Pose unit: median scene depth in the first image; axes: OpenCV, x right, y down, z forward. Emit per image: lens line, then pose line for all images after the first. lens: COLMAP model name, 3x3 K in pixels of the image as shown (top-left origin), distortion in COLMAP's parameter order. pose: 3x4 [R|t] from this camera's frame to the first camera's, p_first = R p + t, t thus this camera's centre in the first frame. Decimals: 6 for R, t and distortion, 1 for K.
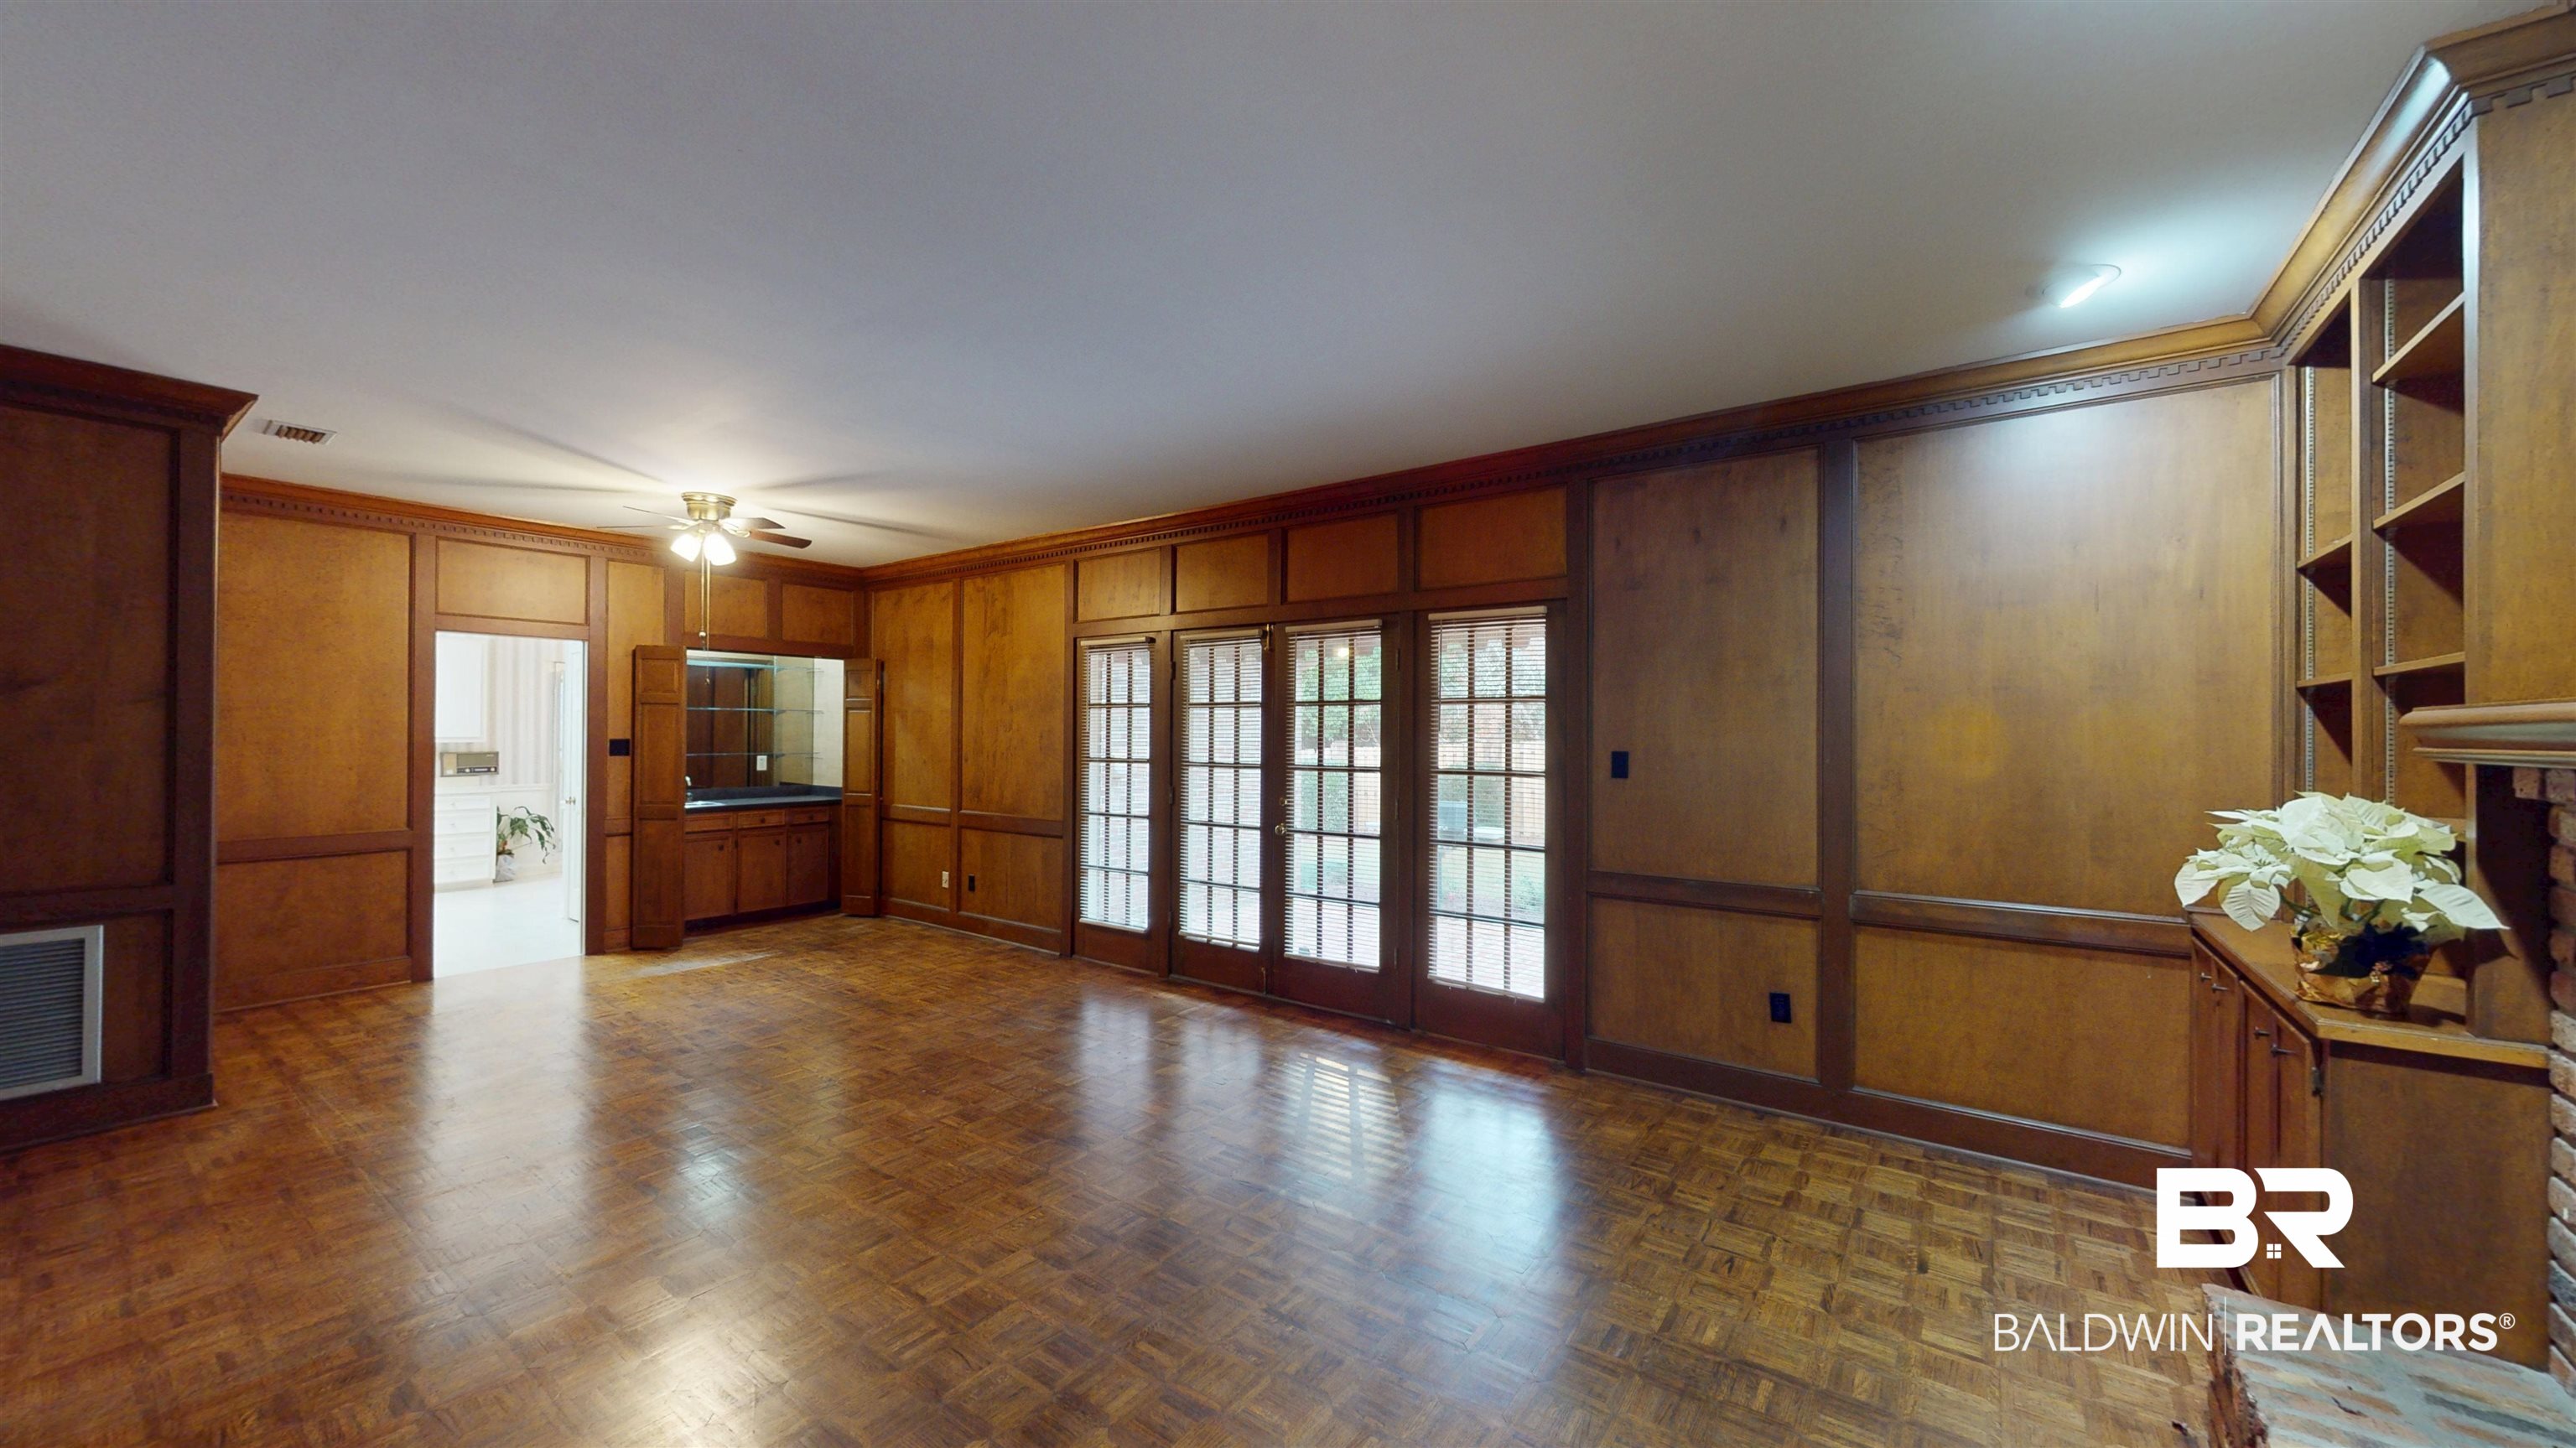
lens RADIAL K [[925.7, 0, 1308.8], [0, 925.7, 726.0], [0, 0, 1]] dist [-0.000460, -0.000022]
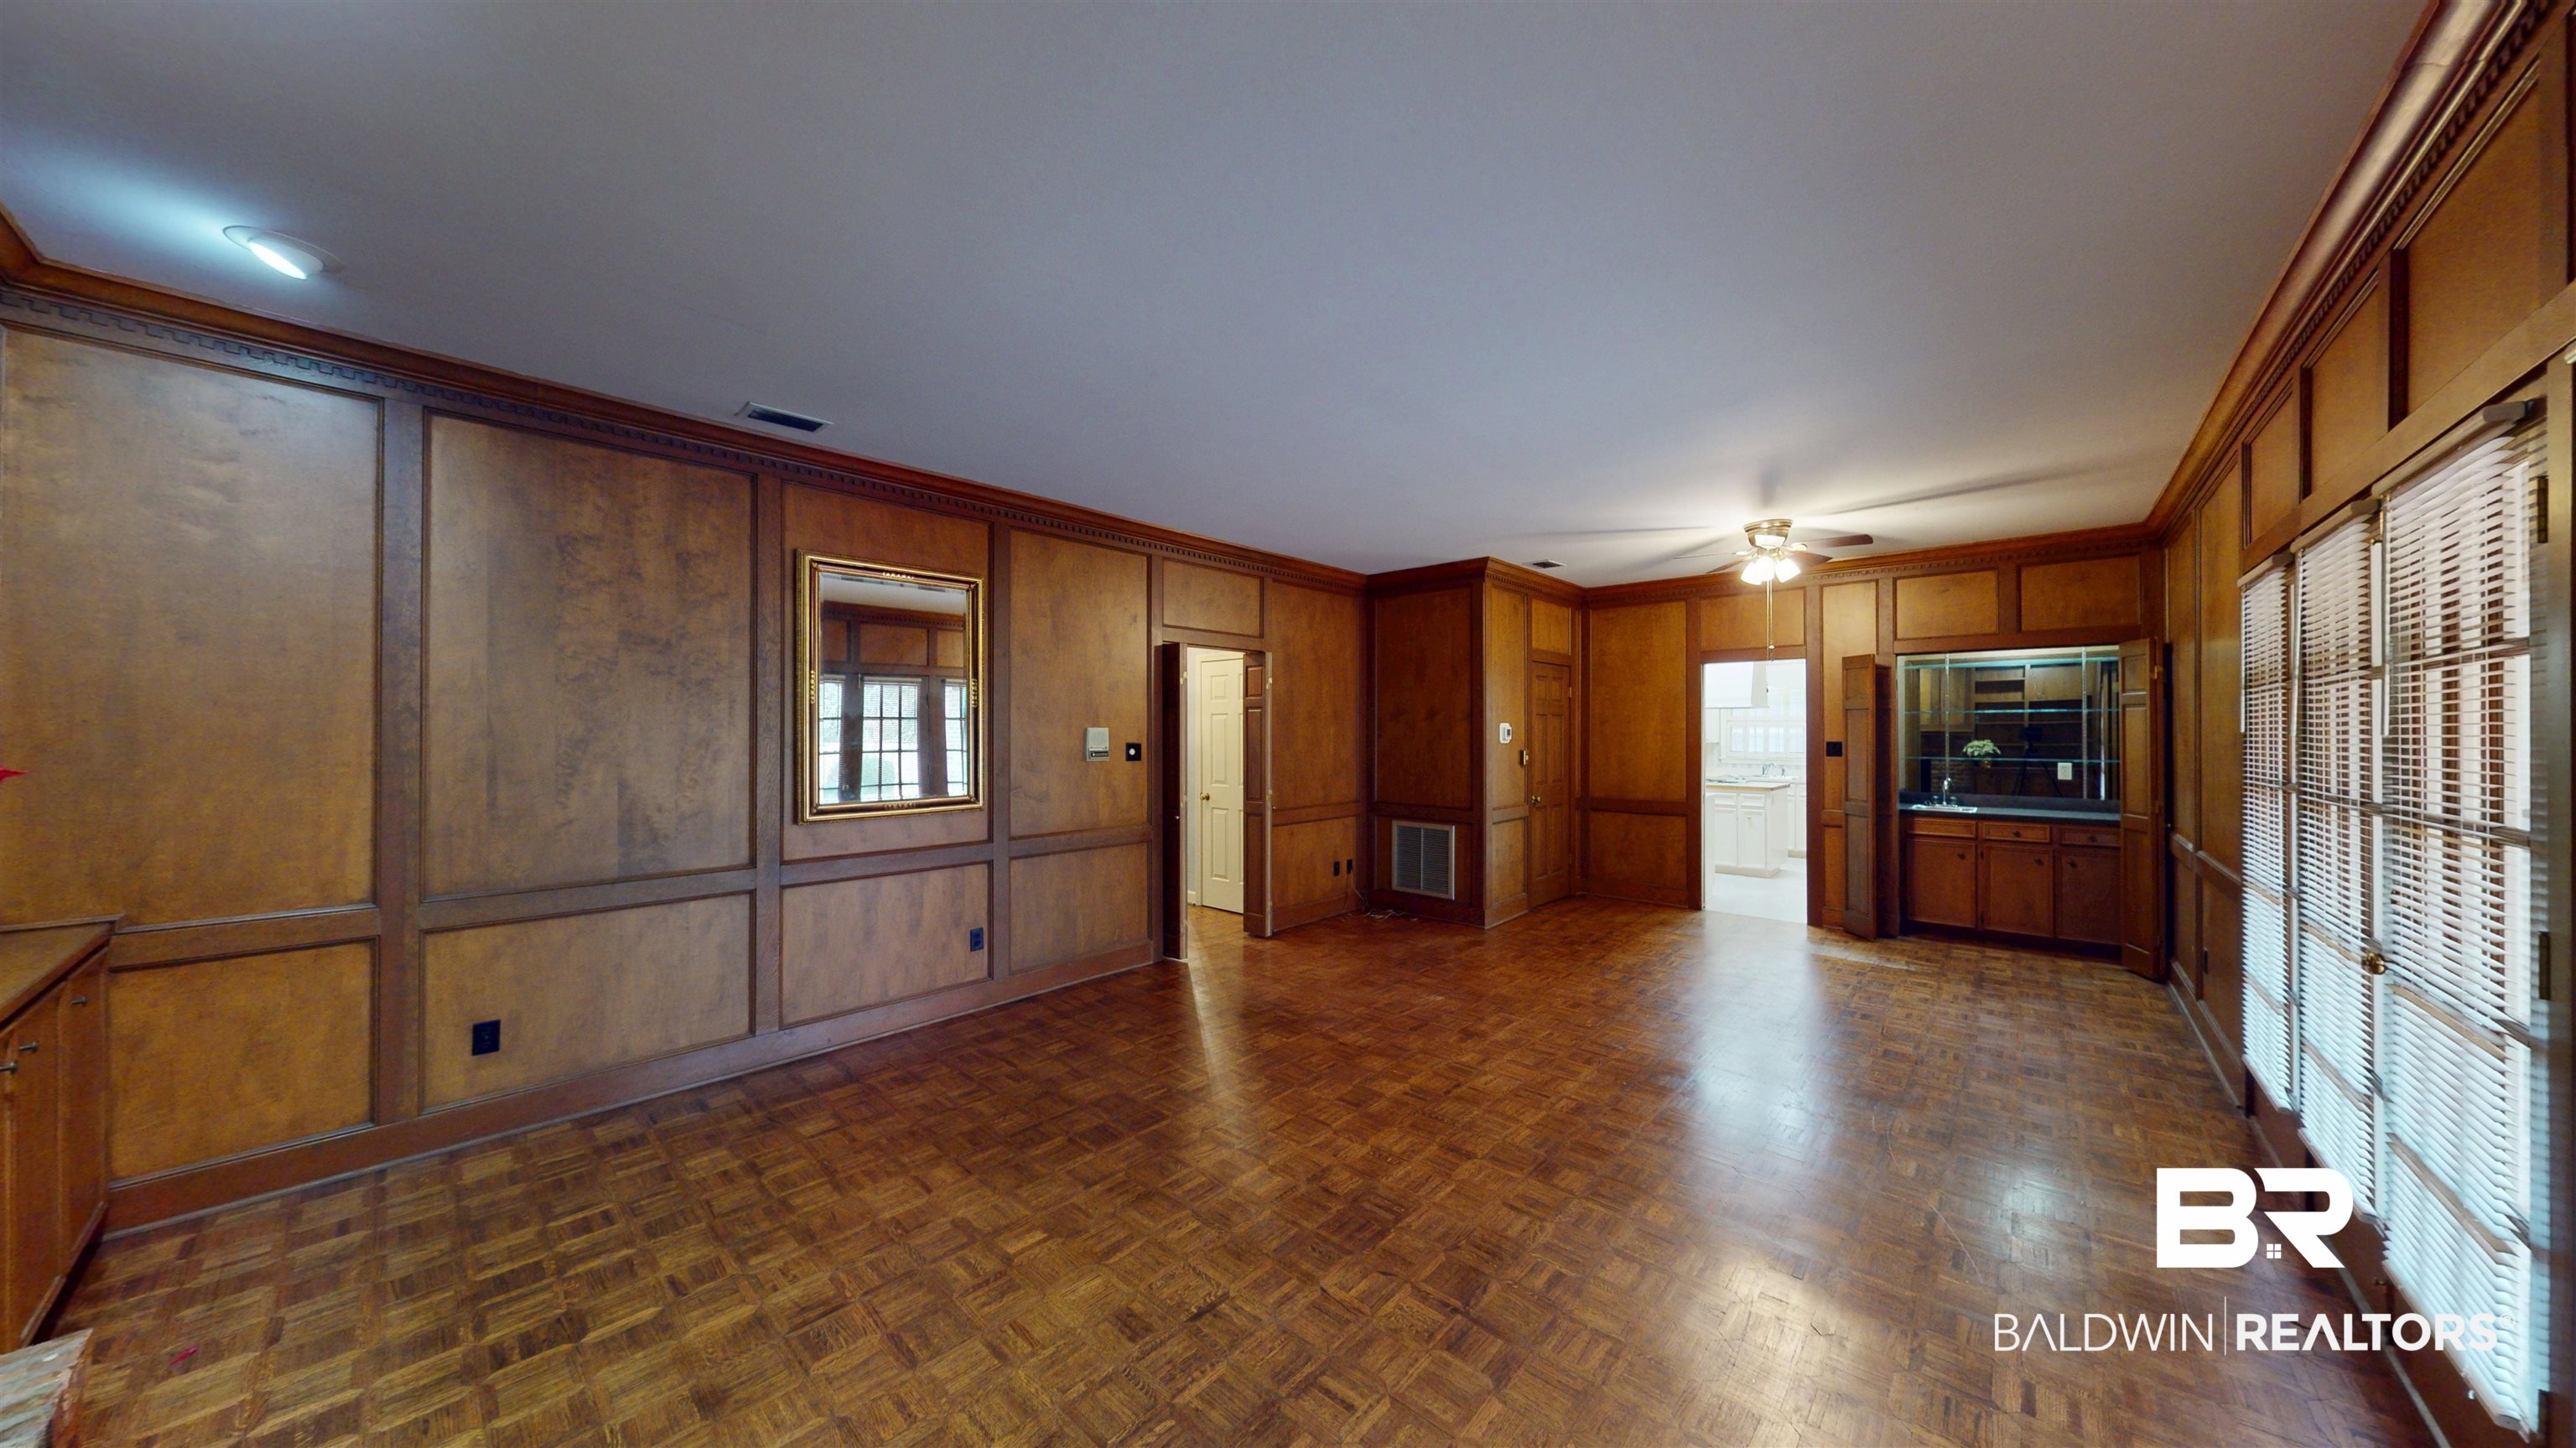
lens RADIAL K [[830.6, 0, 1288.0], [0, 830.6, 724.0], [0, 0, 1]] dist [-0.000176, -0.000010]
pose [[-0.104487, -0.011026, -0.994465, 0.362740], [0.004699, 0.999922, -0.011580, 0.001837], [0.994515, -0.005883, -0.104427, 0.480466]]
